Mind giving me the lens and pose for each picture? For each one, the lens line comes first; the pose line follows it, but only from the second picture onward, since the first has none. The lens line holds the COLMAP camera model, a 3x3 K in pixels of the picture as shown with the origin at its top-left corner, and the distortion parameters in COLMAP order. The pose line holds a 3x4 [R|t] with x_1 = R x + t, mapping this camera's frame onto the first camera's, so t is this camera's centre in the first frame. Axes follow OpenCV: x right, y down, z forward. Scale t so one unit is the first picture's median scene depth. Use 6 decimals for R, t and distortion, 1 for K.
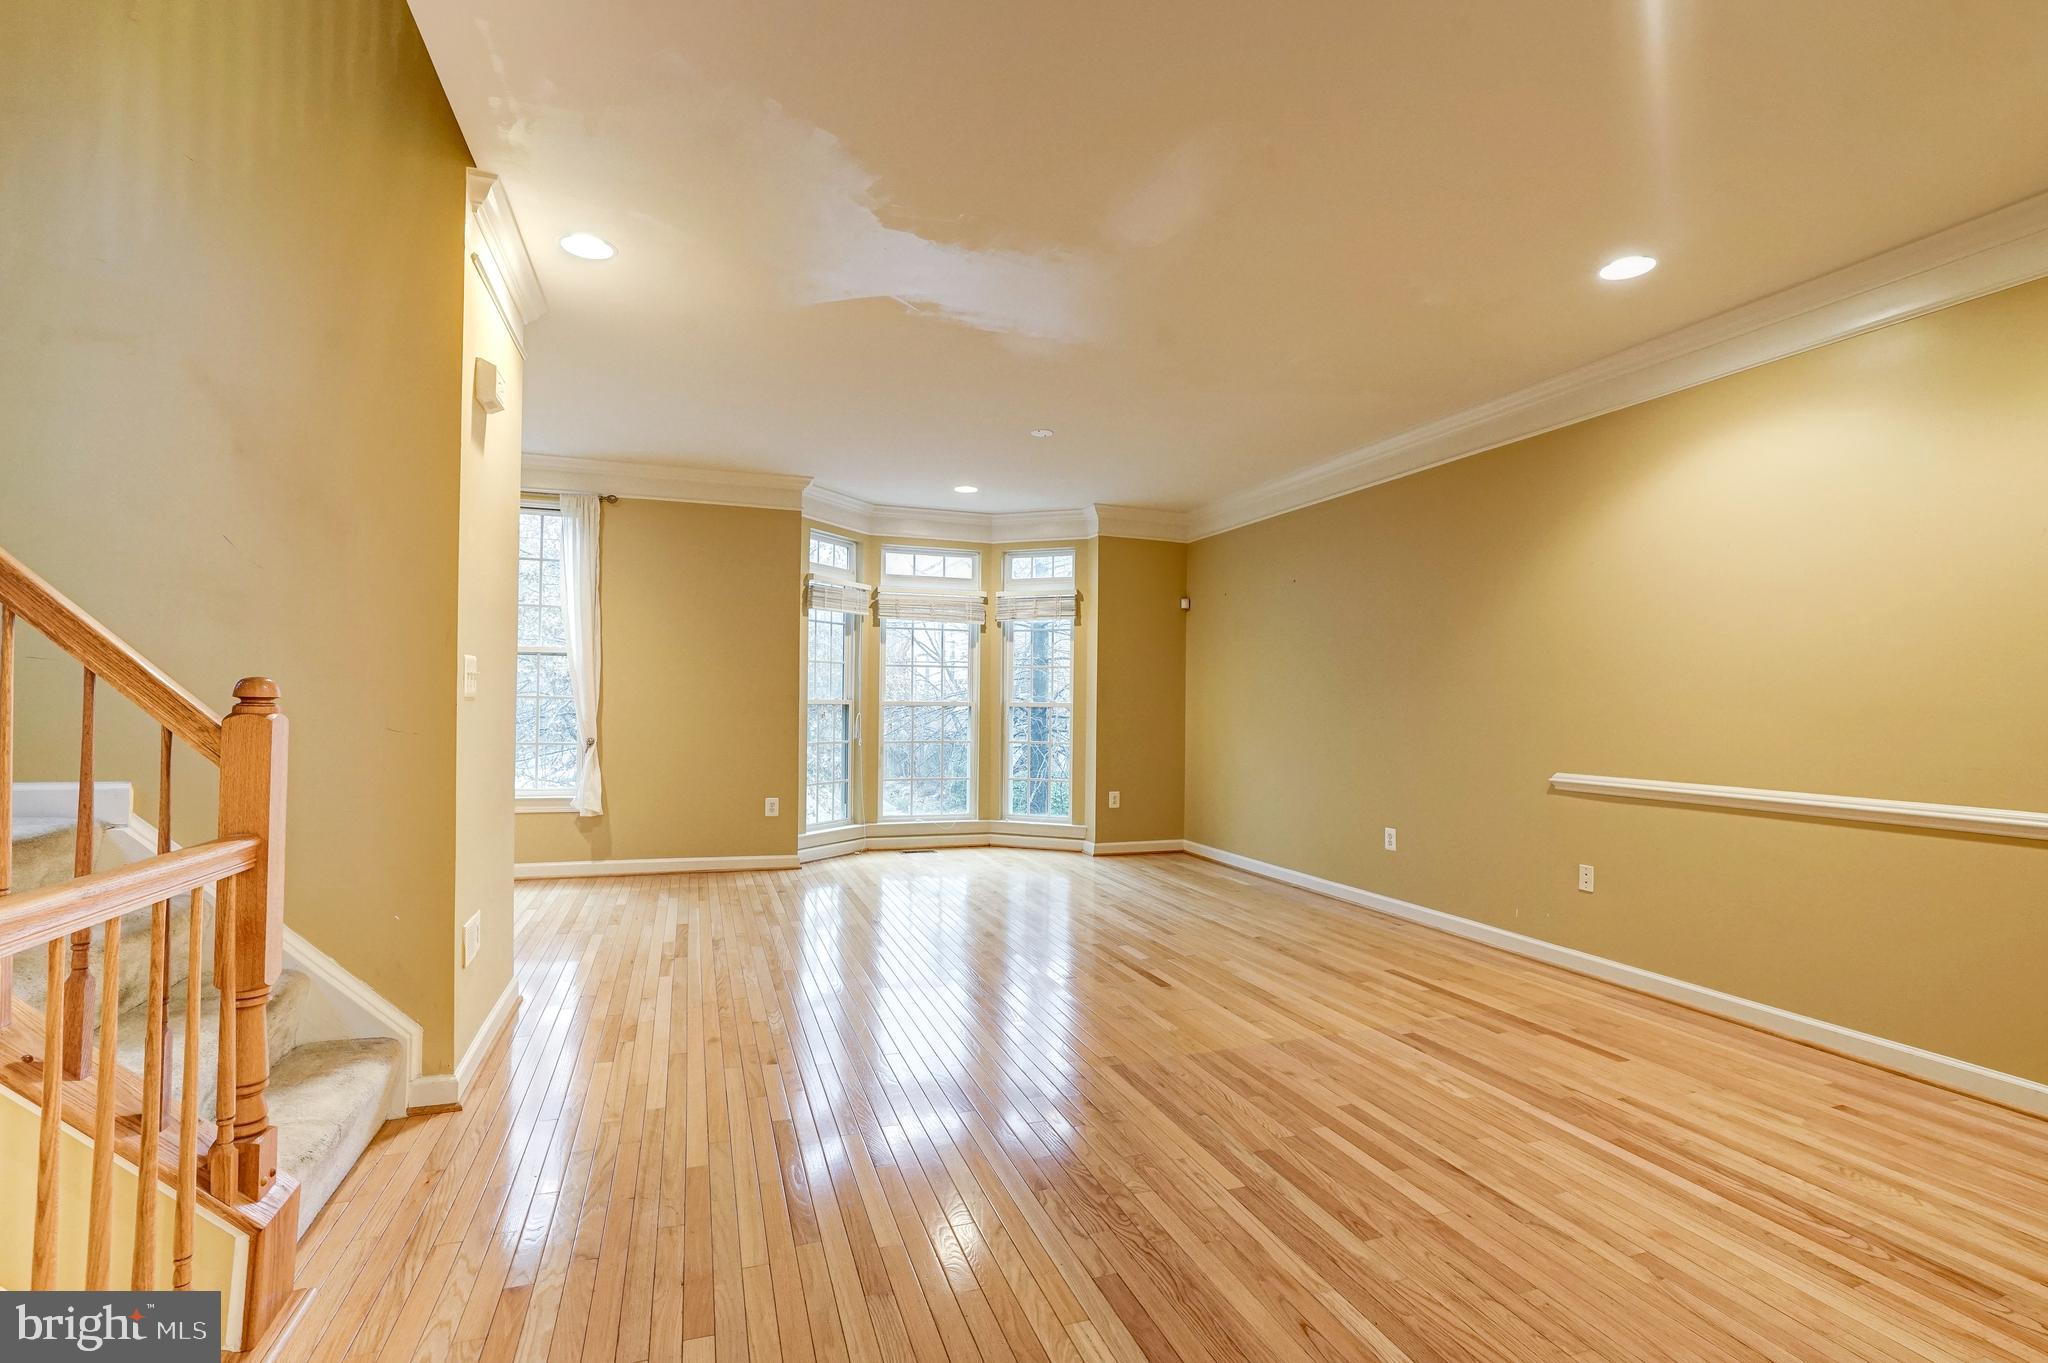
lens RADIAL K [[931.9, 0, 1024.0], [0, 931.9, 681.5], [0, 0, 1]] dist [-0.049260, 0.024350]
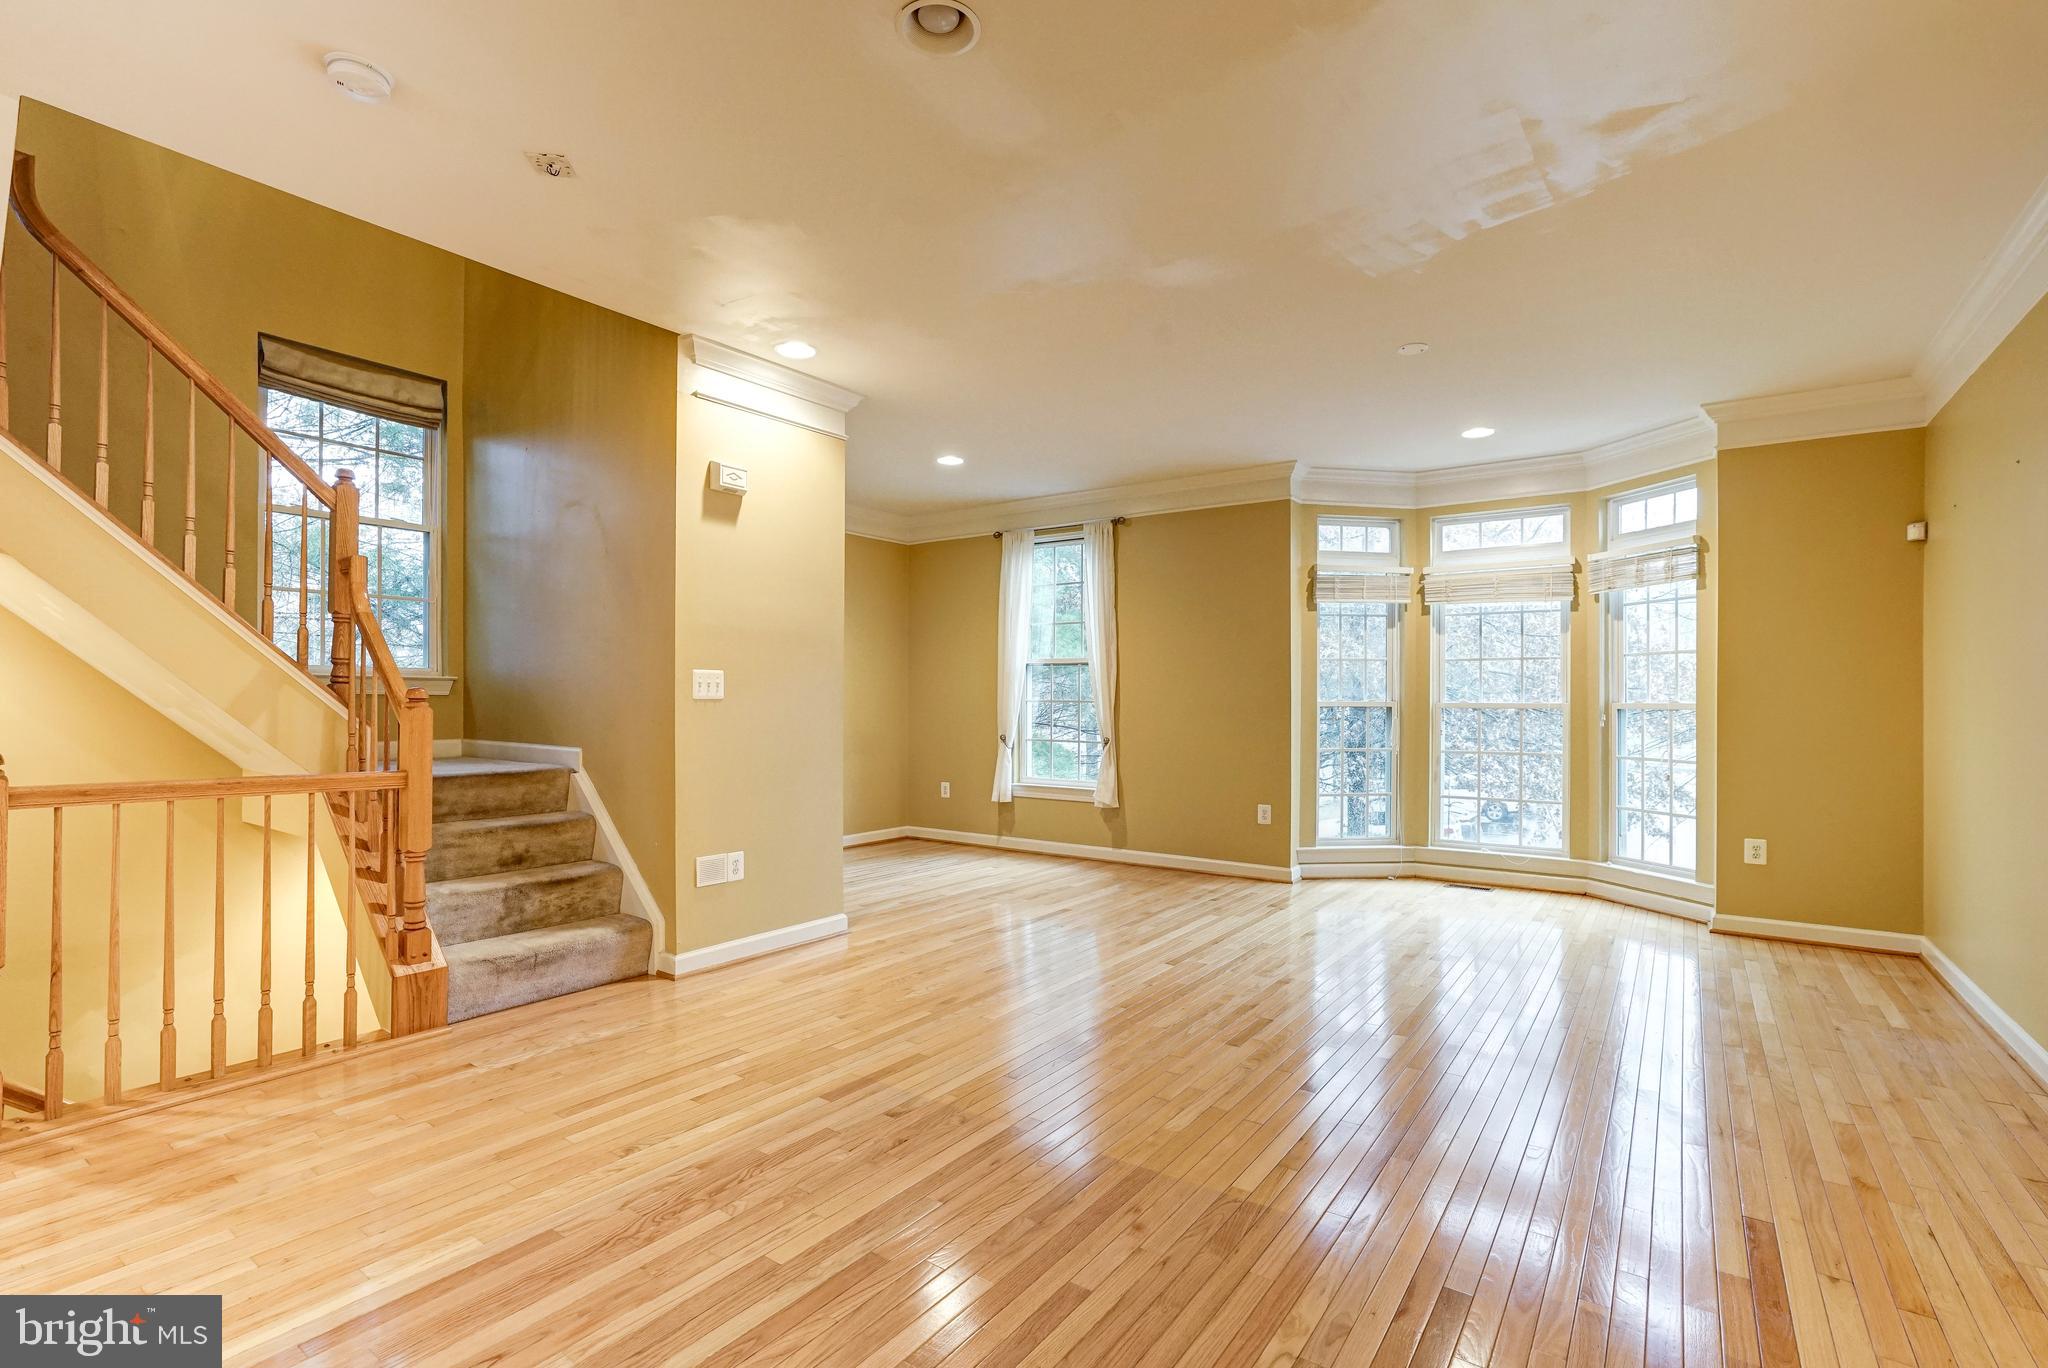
lens RADIAL K [[938.3, 0, 1022.9], [0, 938.3, 690.5], [0, 0, 1]] dist [-0.048379, 0.026551]
pose [[0.574623, -0.019061, -0.818196, 0.364606], [0.019903, 0.999759, -0.009313, 0.011704], [0.818176, -0.010933, 0.574864, 0.237837]]
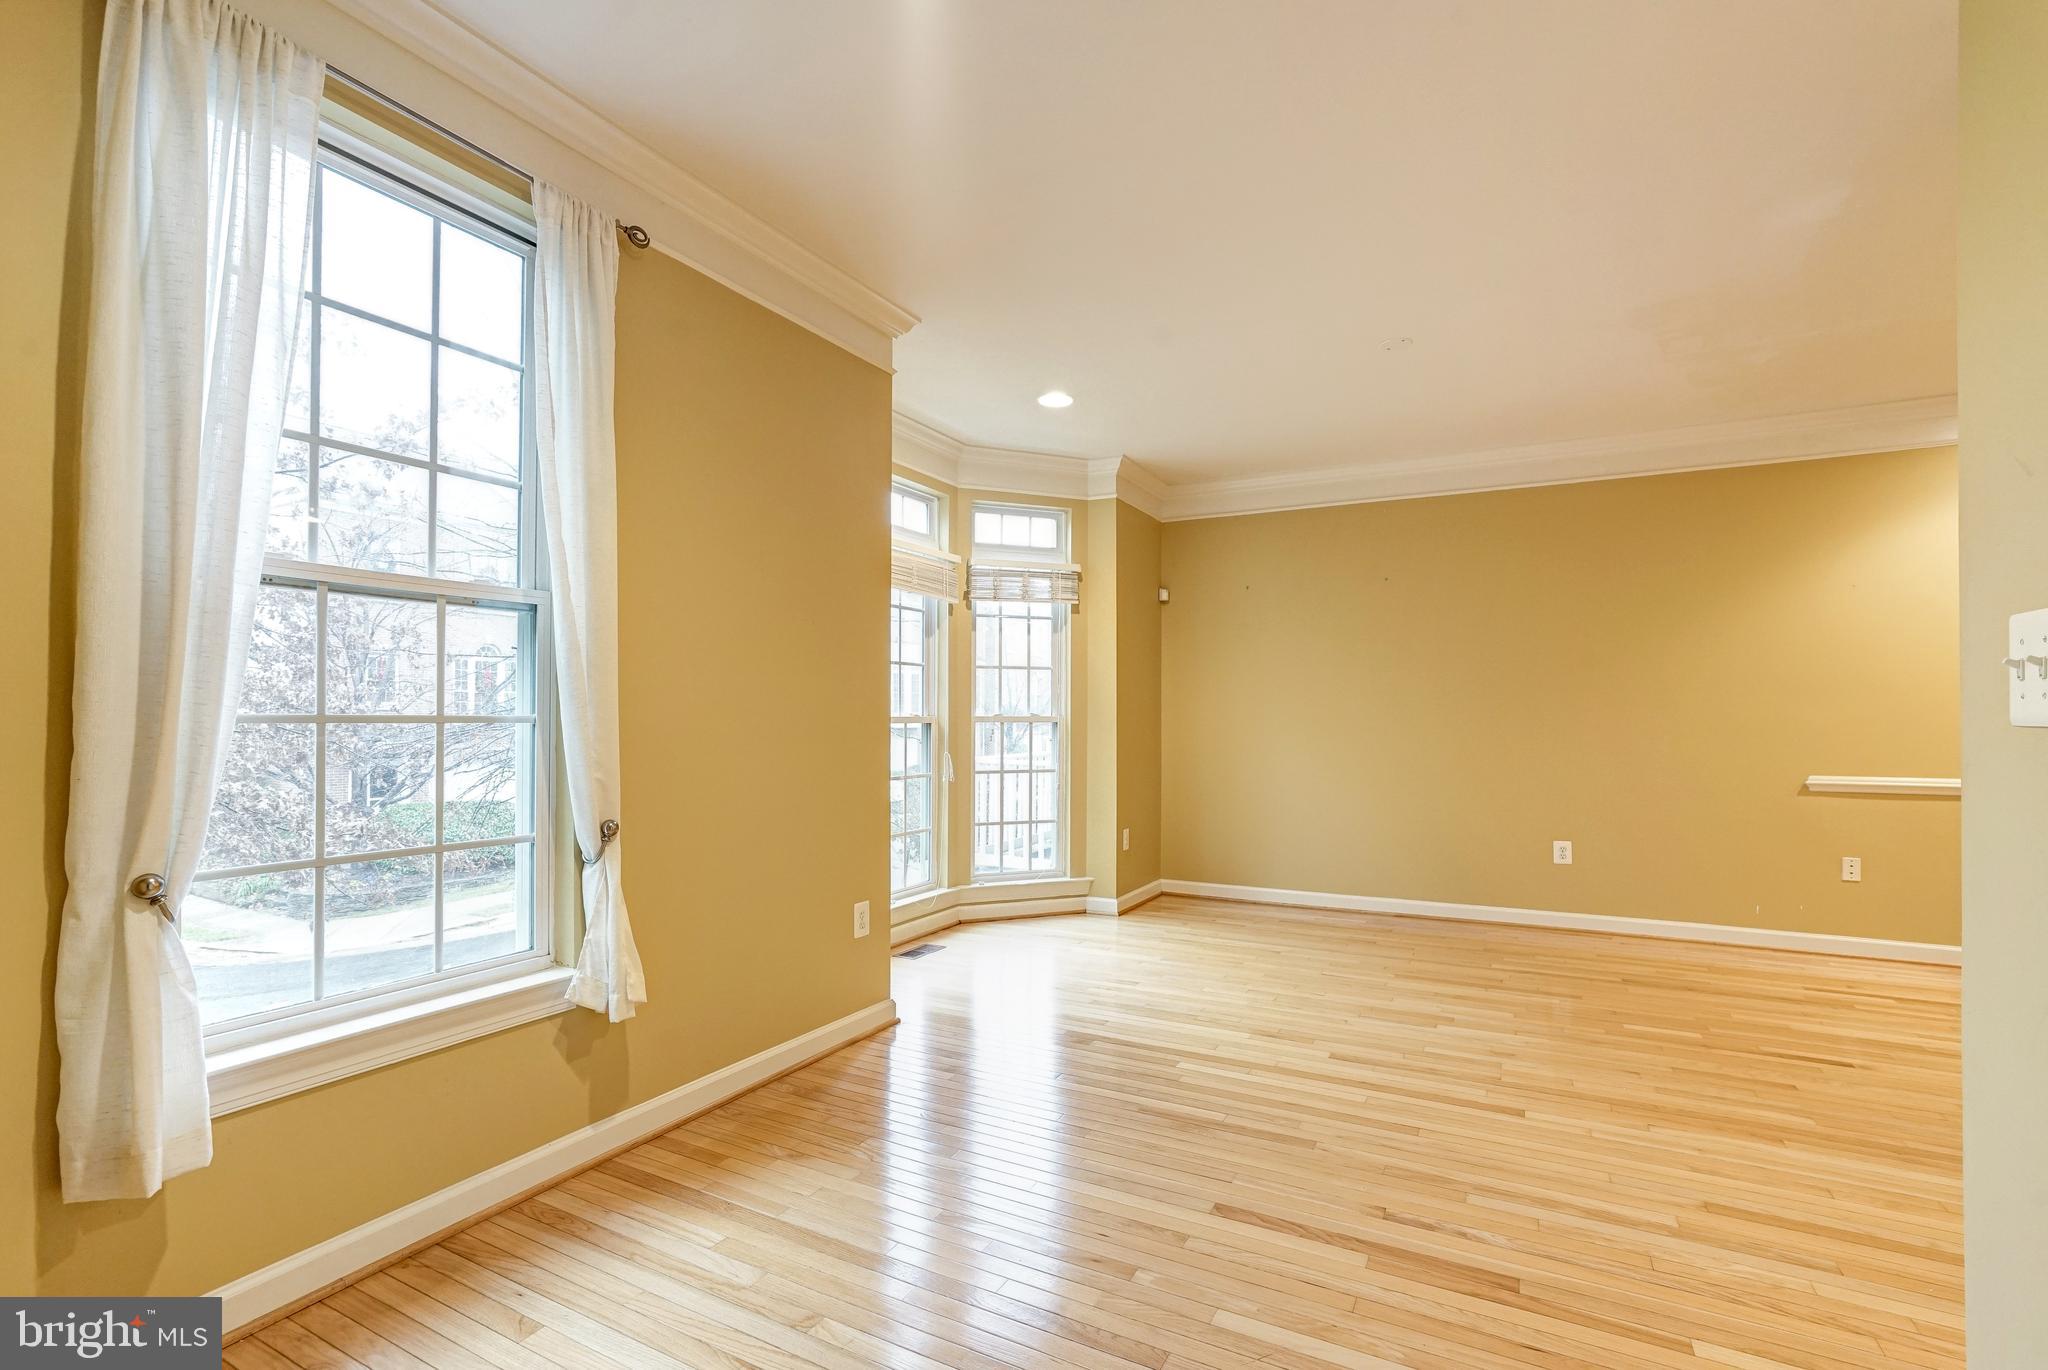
lens RADIAL K [[938.3, 0, 1022.9], [0, 938.3, 691.5], [0, 0, 1]] dist [-0.048379, 0.026551]
pose [[0.742844, 0.006170, 0.669436, -0.542240], [-0.007219, 0.999973, -0.001205, 0.004973], [-0.669426, -0.003937, 0.742869, 0.524586]]
